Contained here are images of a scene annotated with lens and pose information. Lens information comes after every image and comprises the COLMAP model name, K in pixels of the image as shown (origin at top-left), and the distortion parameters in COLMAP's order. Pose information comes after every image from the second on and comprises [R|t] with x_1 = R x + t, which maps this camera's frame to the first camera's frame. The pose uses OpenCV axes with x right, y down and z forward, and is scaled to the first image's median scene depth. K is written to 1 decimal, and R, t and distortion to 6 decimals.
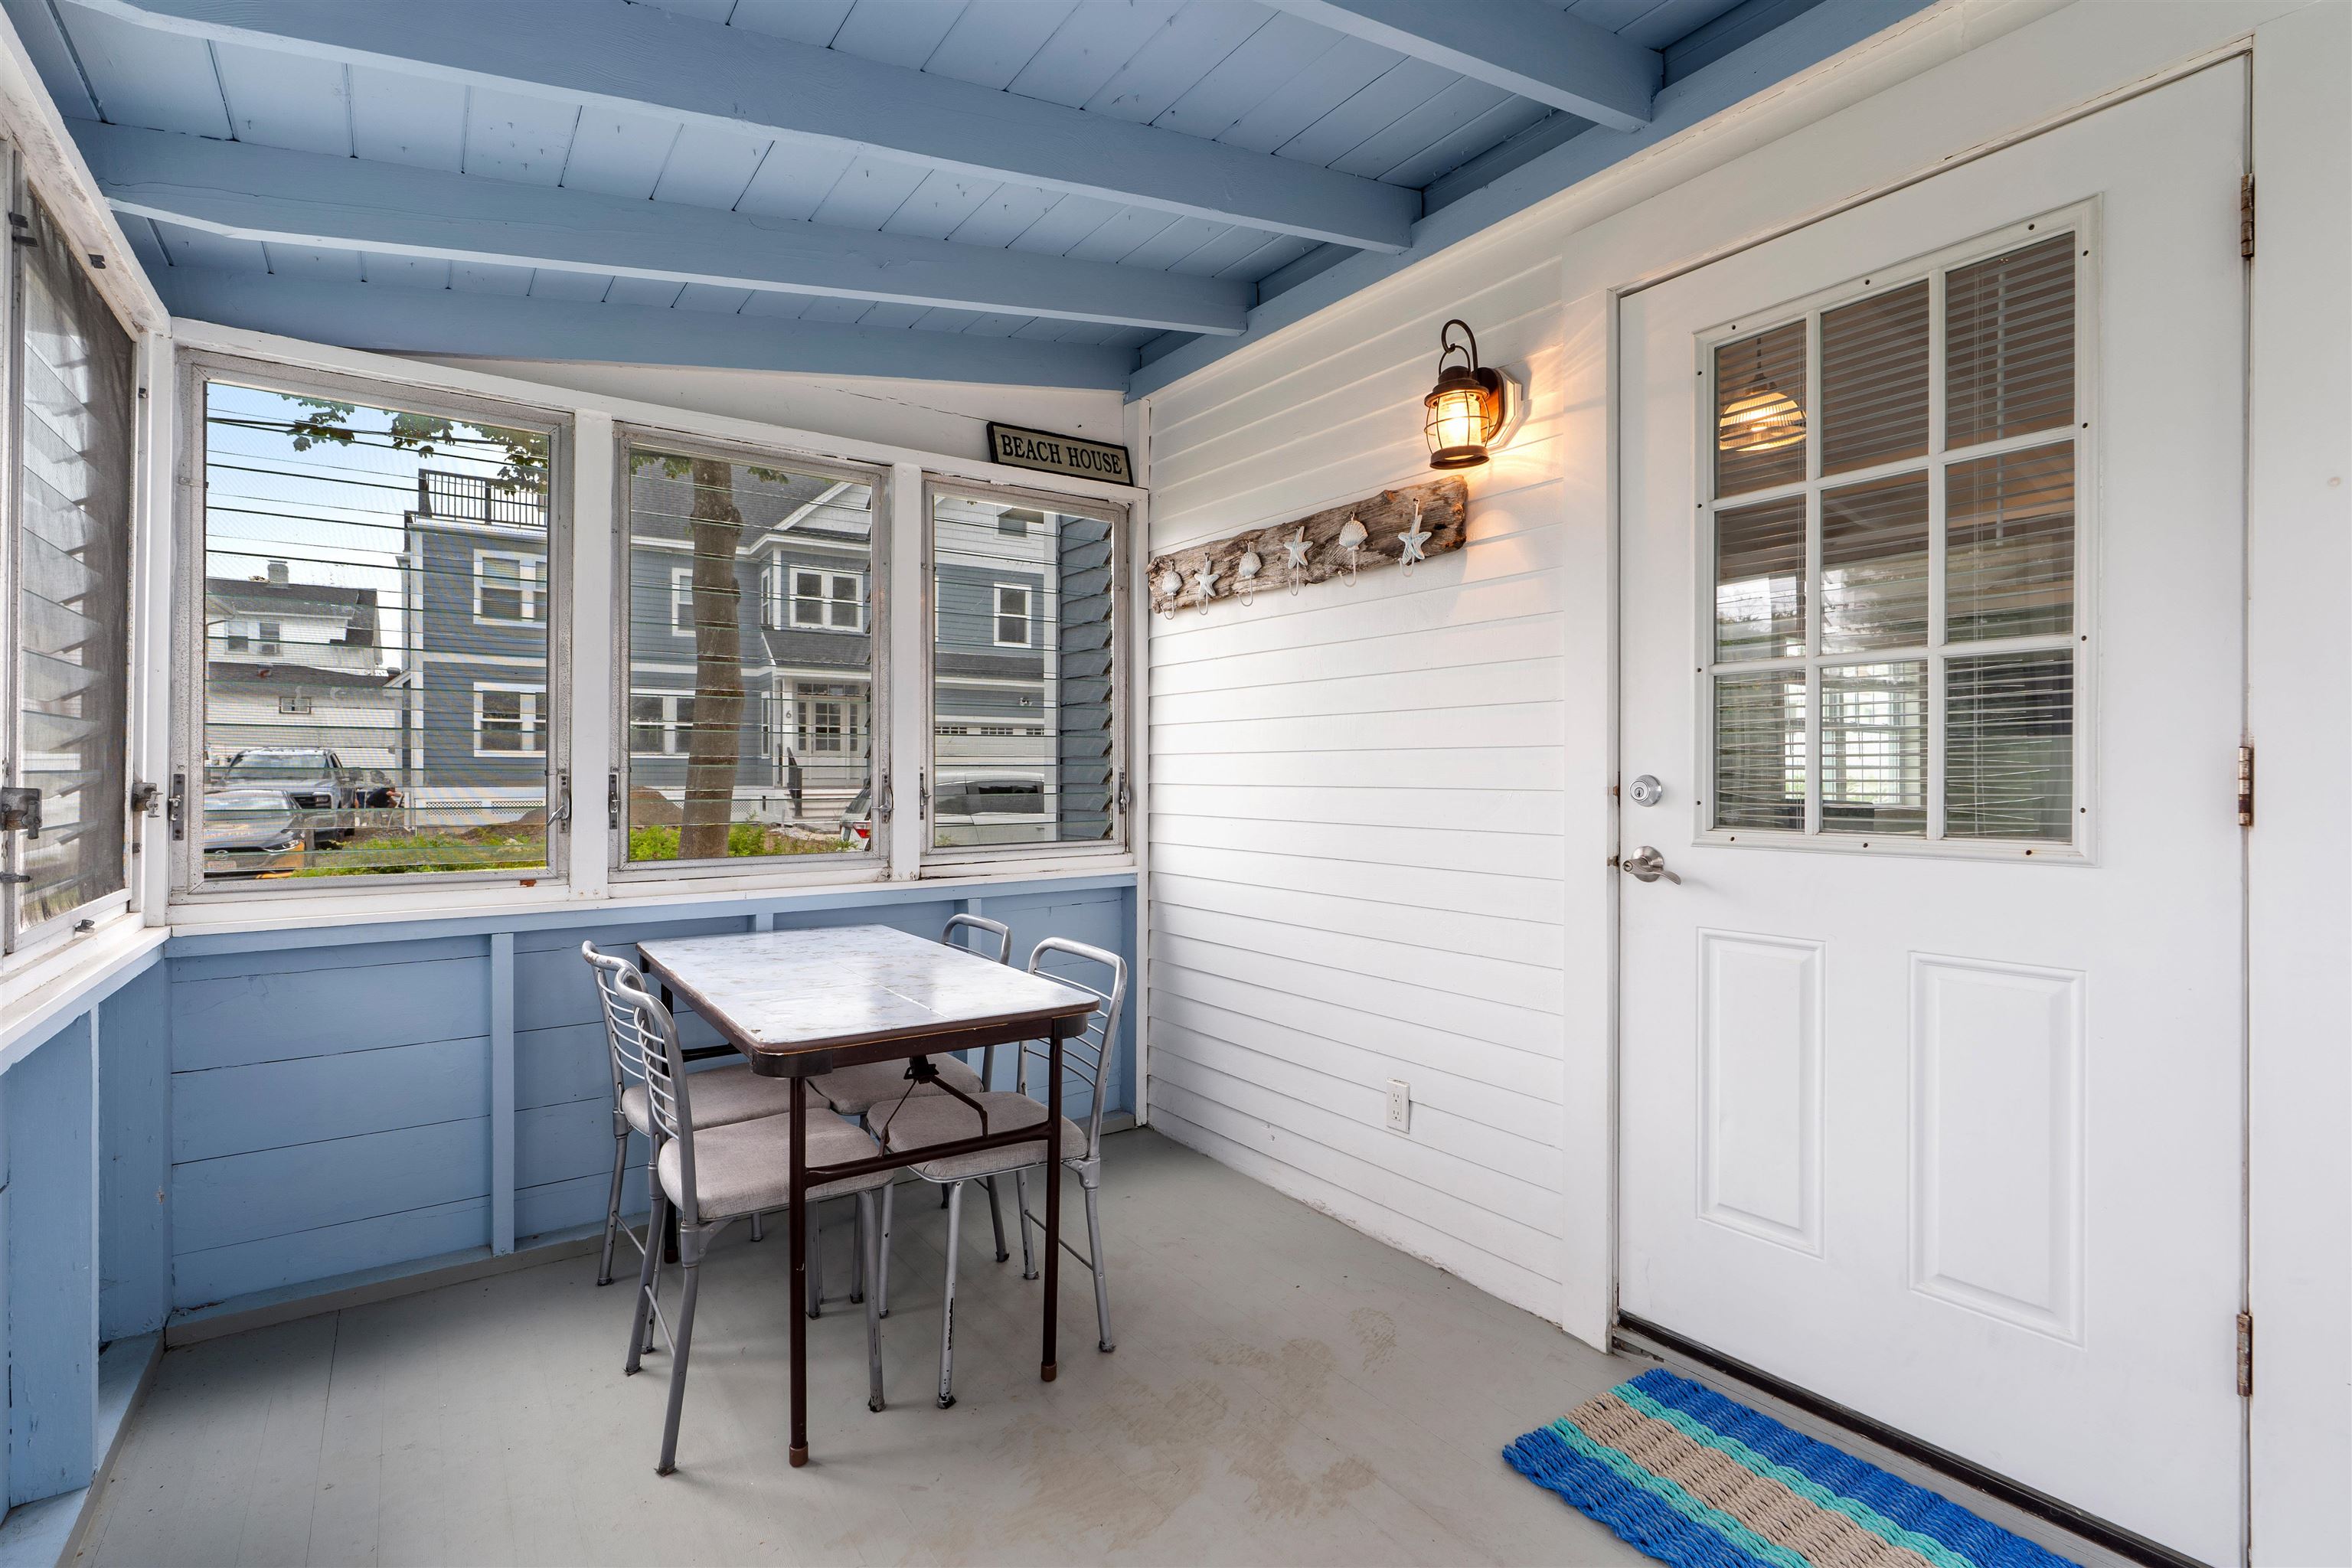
lens RADIAL K [[1093.9, 0, 1176.0], [0, 1093.9, 784.0], [0, 0, 1]] dist [-0.001646, -0.000260]
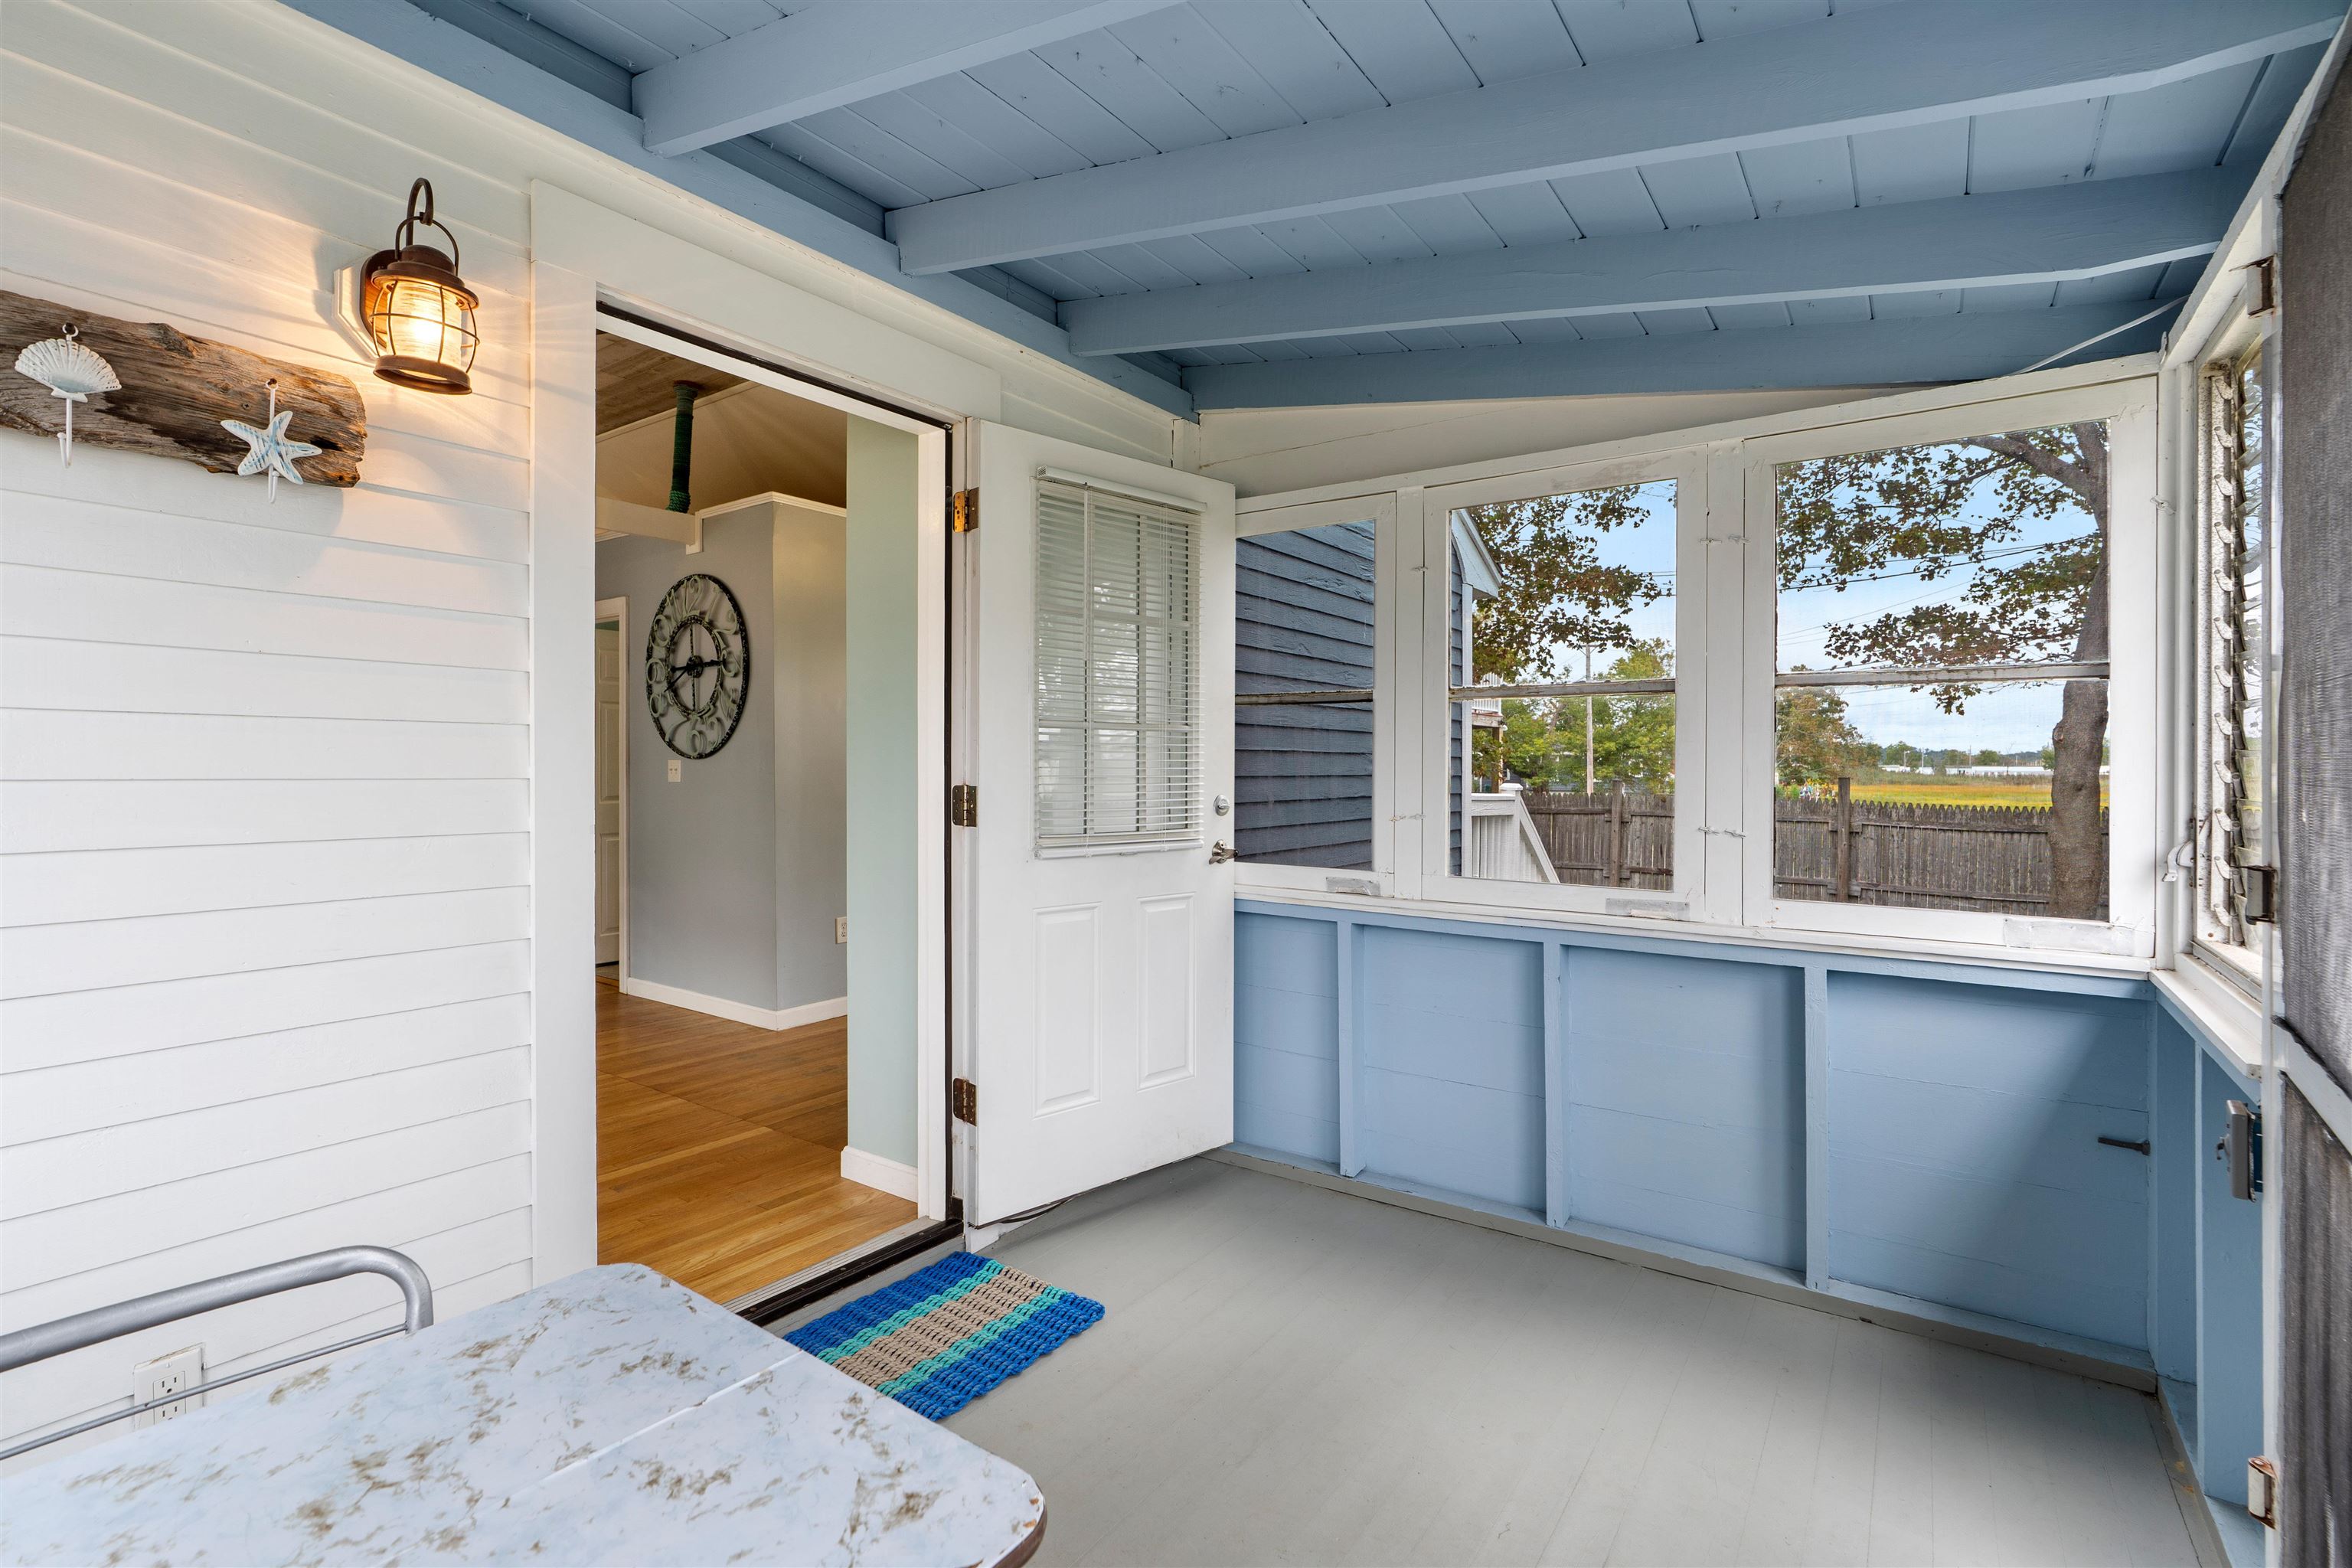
lens RADIAL K [[1062.1, 0, 1174.5], [0, 1062.1, 781.9], [0, 0, 1]] dist [-0.004142, 0.000144]
pose [[-0.321985, -0.019027, 0.946553, -0.513990], [0.001717, 0.999785, 0.020681, -0.043184], [-0.946743, 0.008284, -0.321883, 0.703188]]
